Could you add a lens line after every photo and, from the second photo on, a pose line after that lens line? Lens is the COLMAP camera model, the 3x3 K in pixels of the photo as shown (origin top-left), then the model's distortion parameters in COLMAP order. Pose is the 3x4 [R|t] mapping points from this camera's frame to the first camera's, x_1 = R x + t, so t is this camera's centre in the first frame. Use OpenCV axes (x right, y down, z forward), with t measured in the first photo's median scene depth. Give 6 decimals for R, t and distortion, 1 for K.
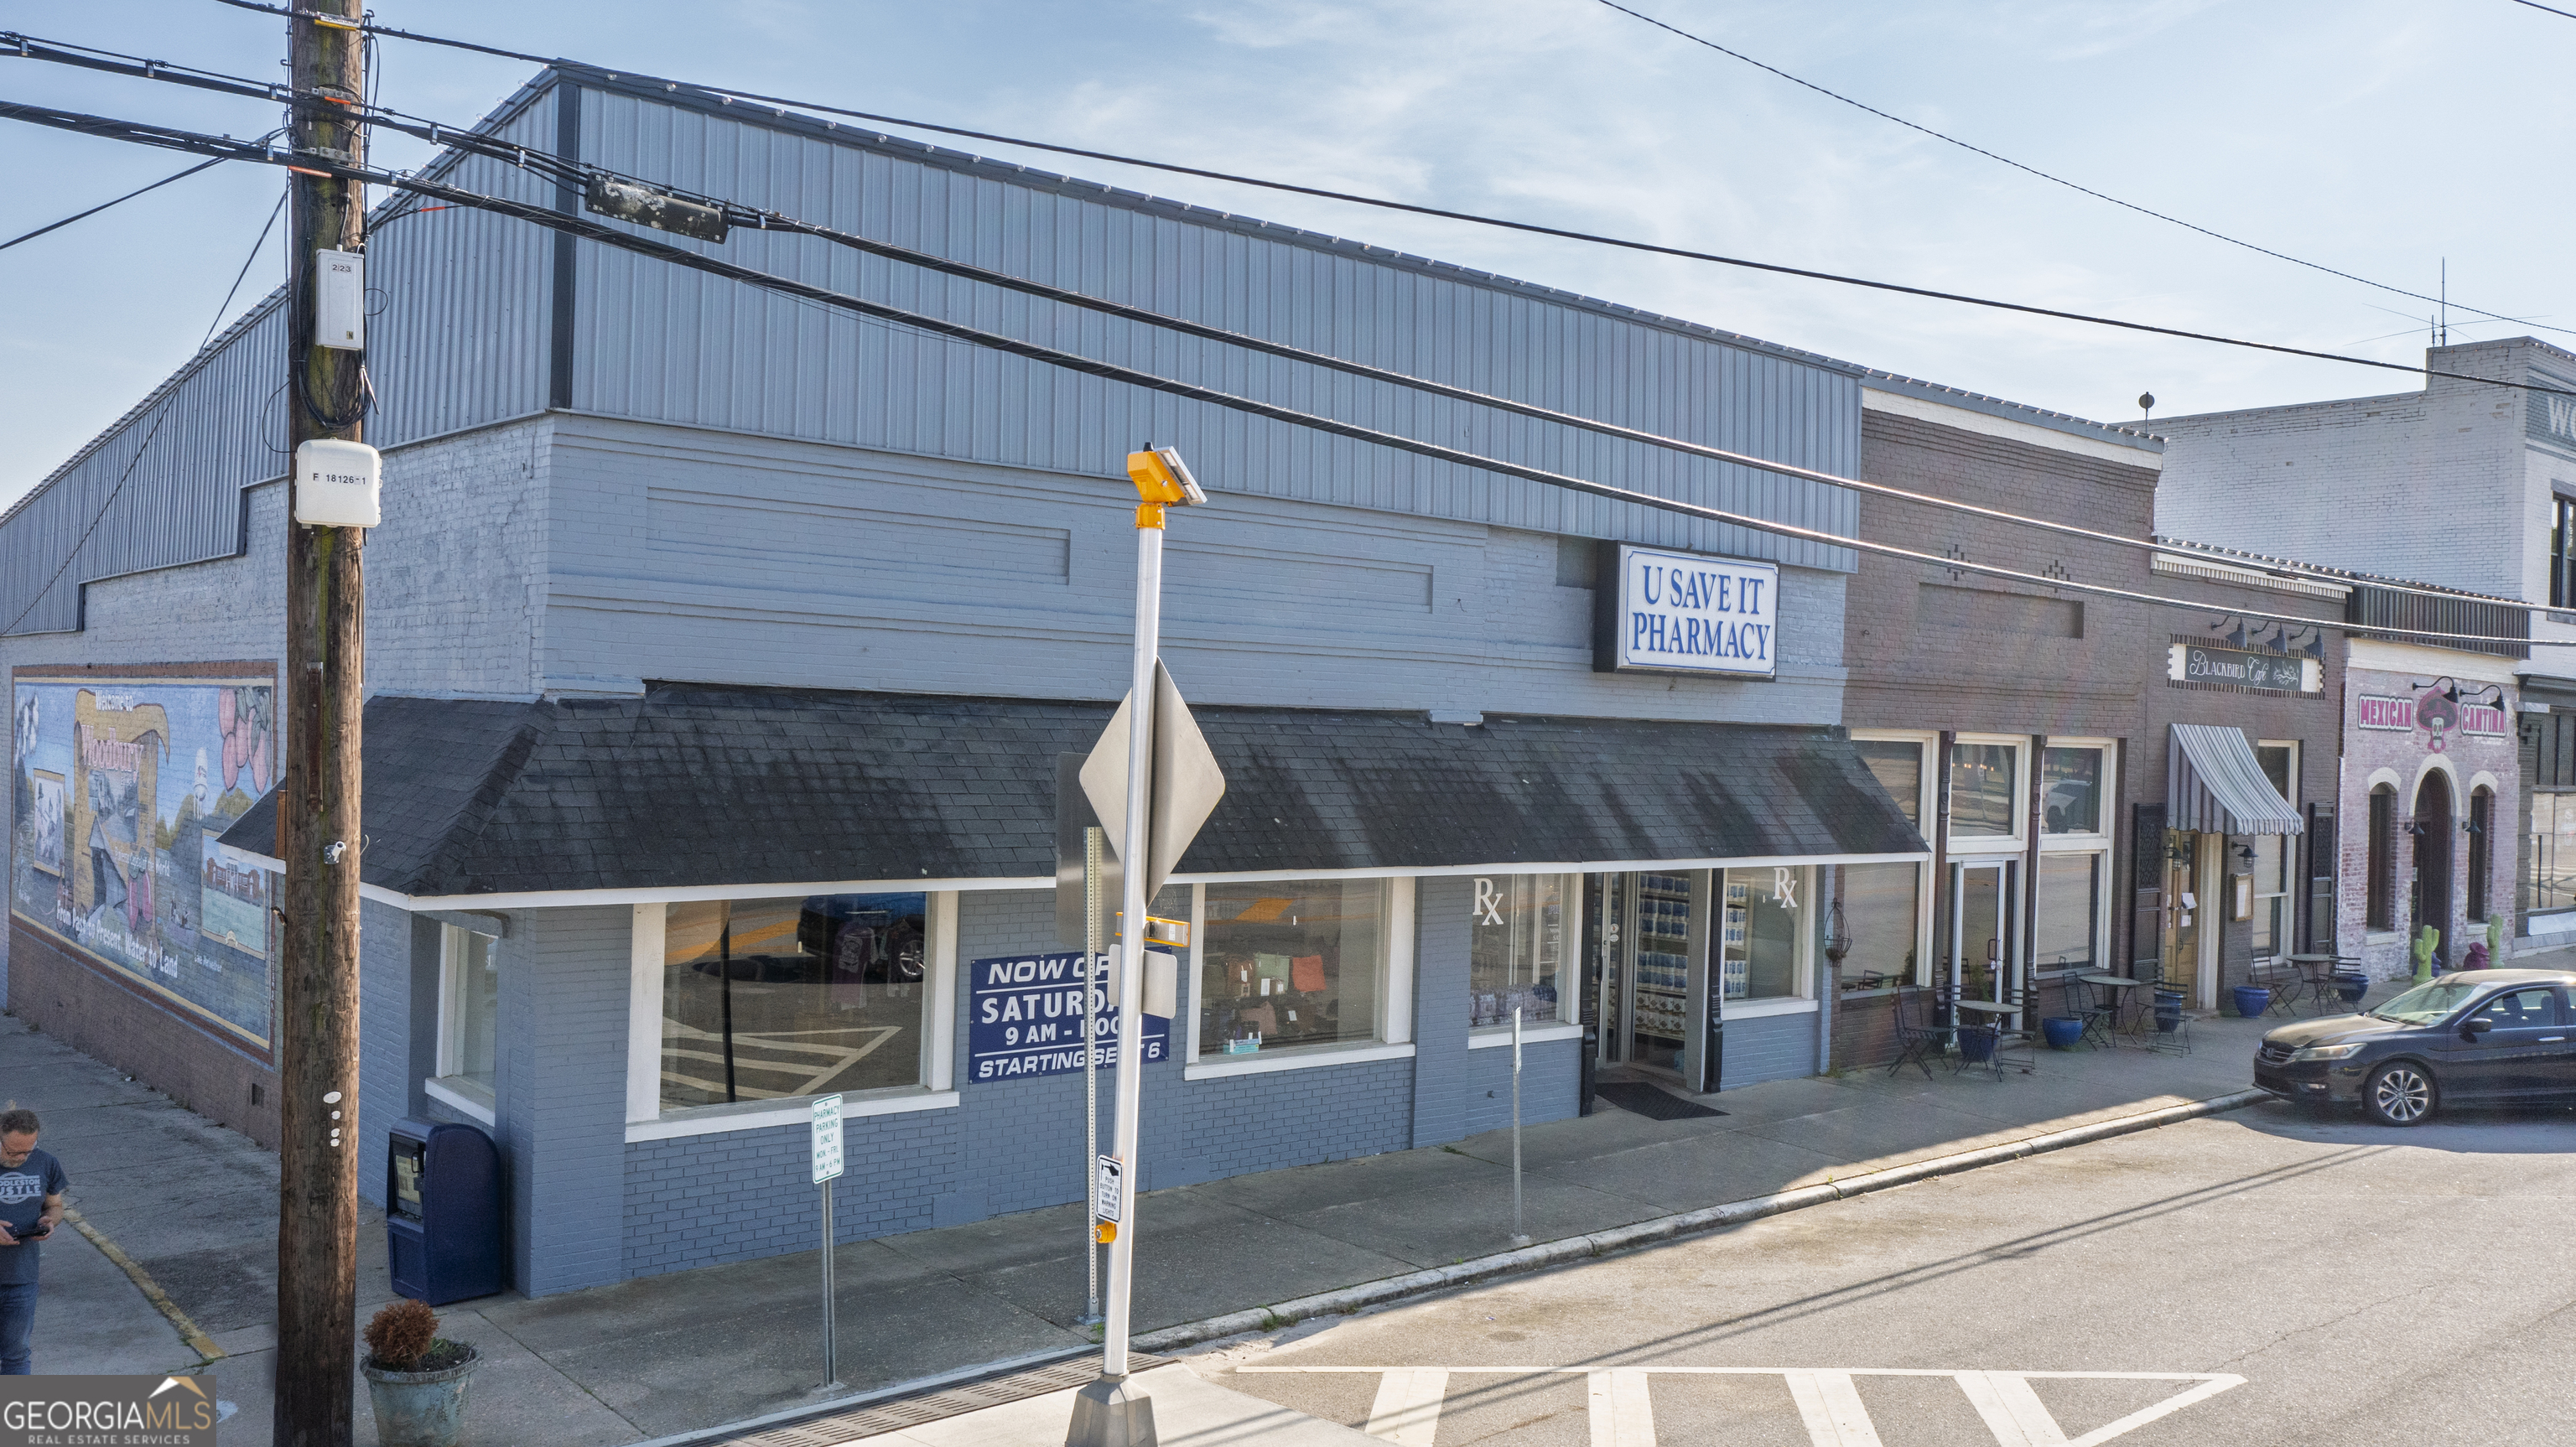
lens RADIAL K [[2121.2, 0, 1288.0], [0, 2121.2, 723.5], [0, 0, 1]] dist [0.000387, 0.004822]
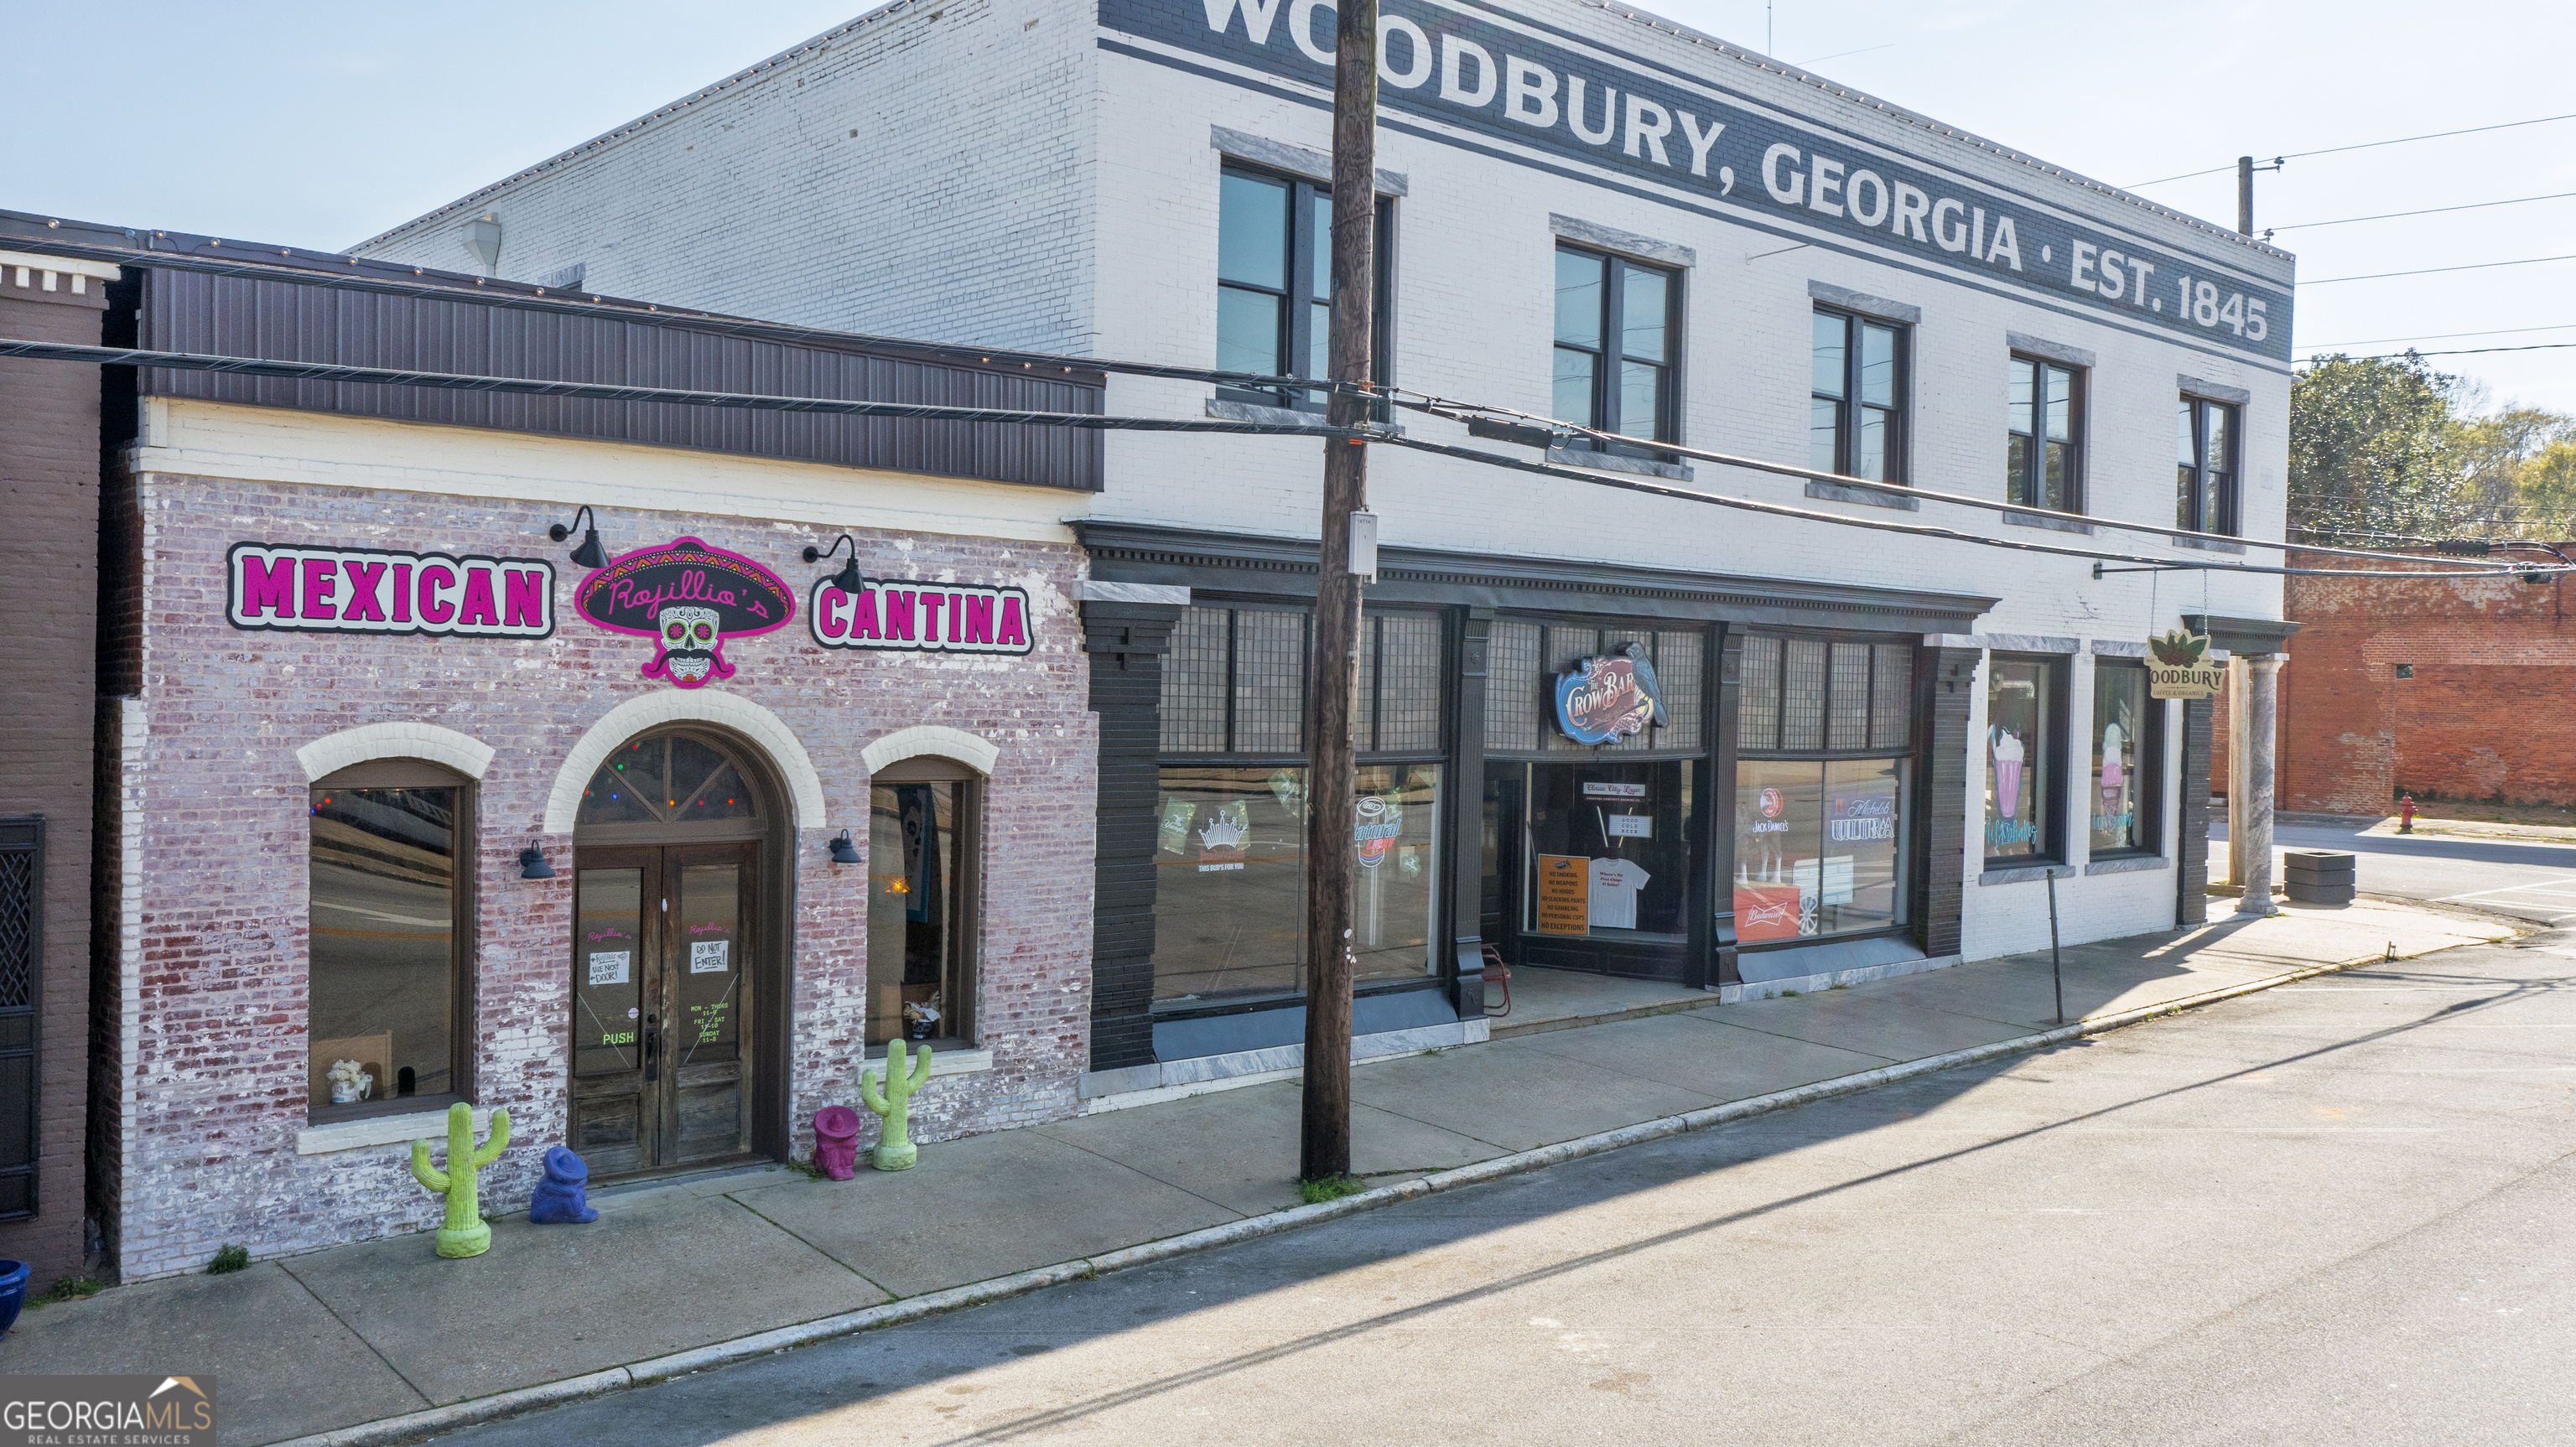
lens RADIAL K [[2121.2, 0, 1288.0], [0, 2121.2, 723.5], [0, 0, 1]] dist [0.000387, 0.004822]
pose [[0.999861, -0.002614, 0.016462, 0.643138], [0.002247, 0.999748, 0.022317, 0.011561], [-0.016516, -0.022277, 0.999615, 0.547273]]
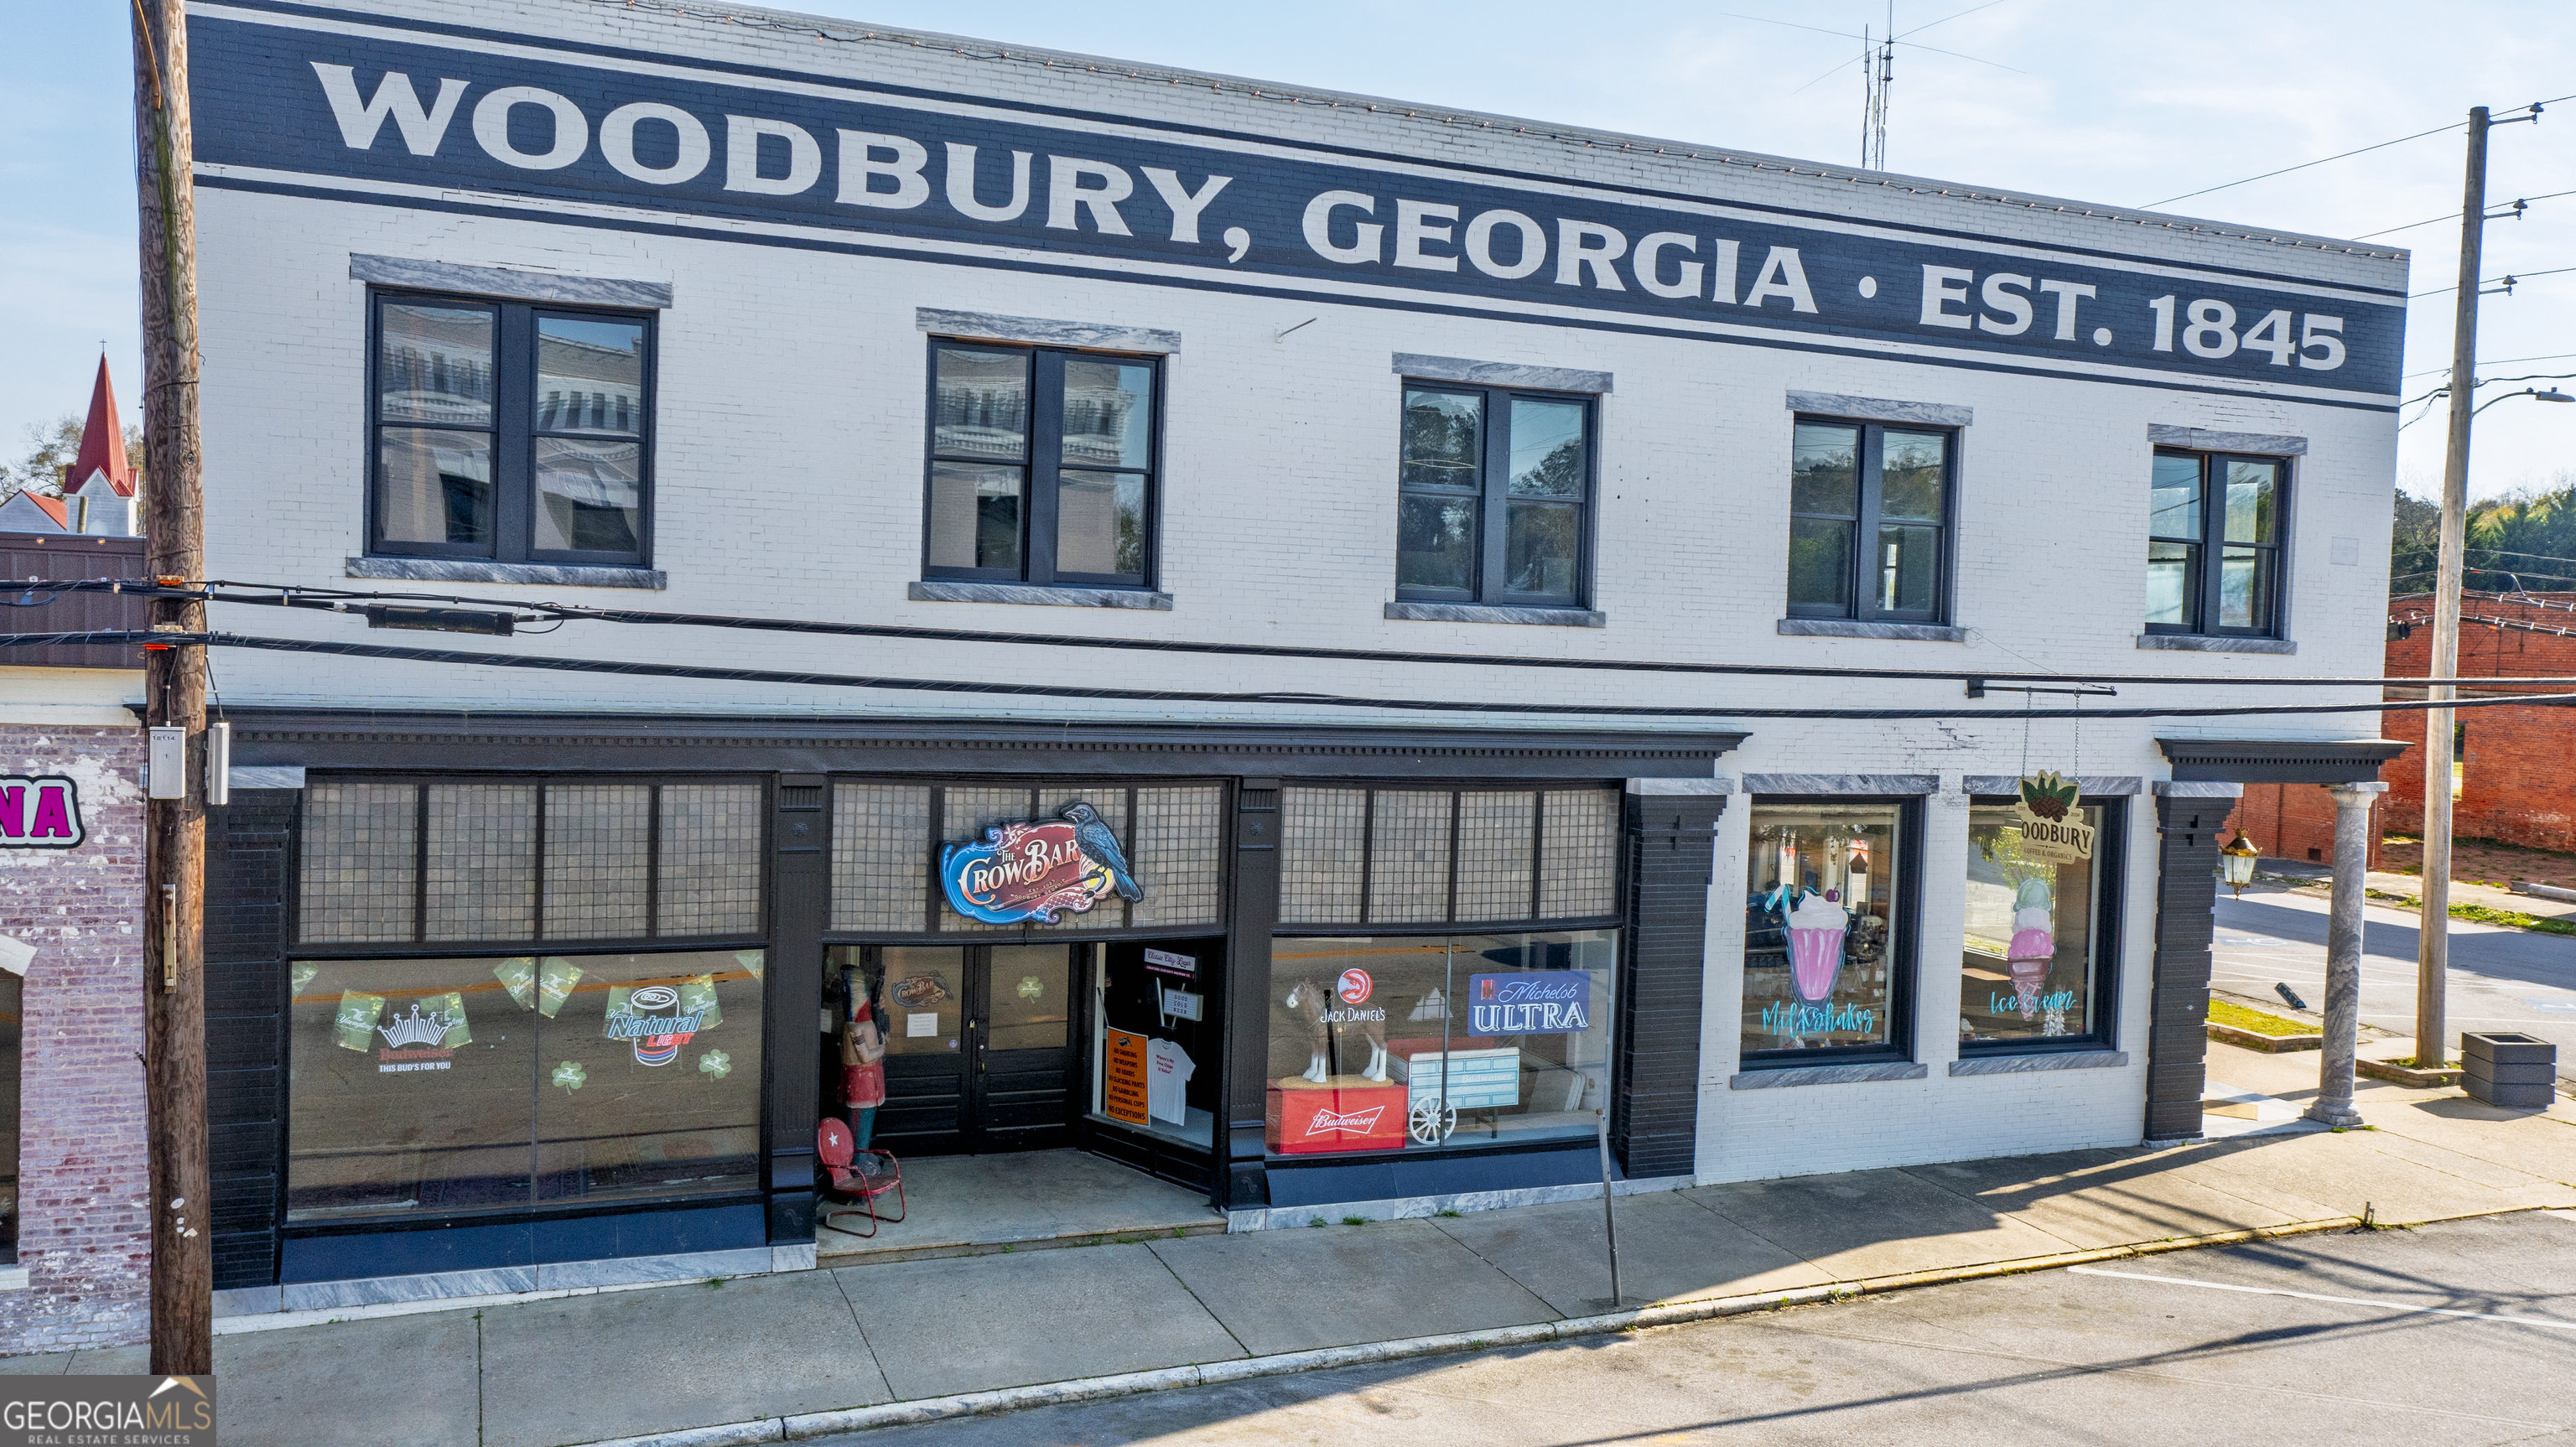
lens RADIAL K [[2101.7, 0, 1288.0], [0, 2101.7, 723.5], [0, 0, 1]] dist [0.001004, 0.001643]
pose [[0.943645, 0.021524, -0.330259, 0.978679], [-0.009620, 0.999245, 0.037636, -0.038612], [0.330820, -0.032338, 0.943140, 0.695932]]
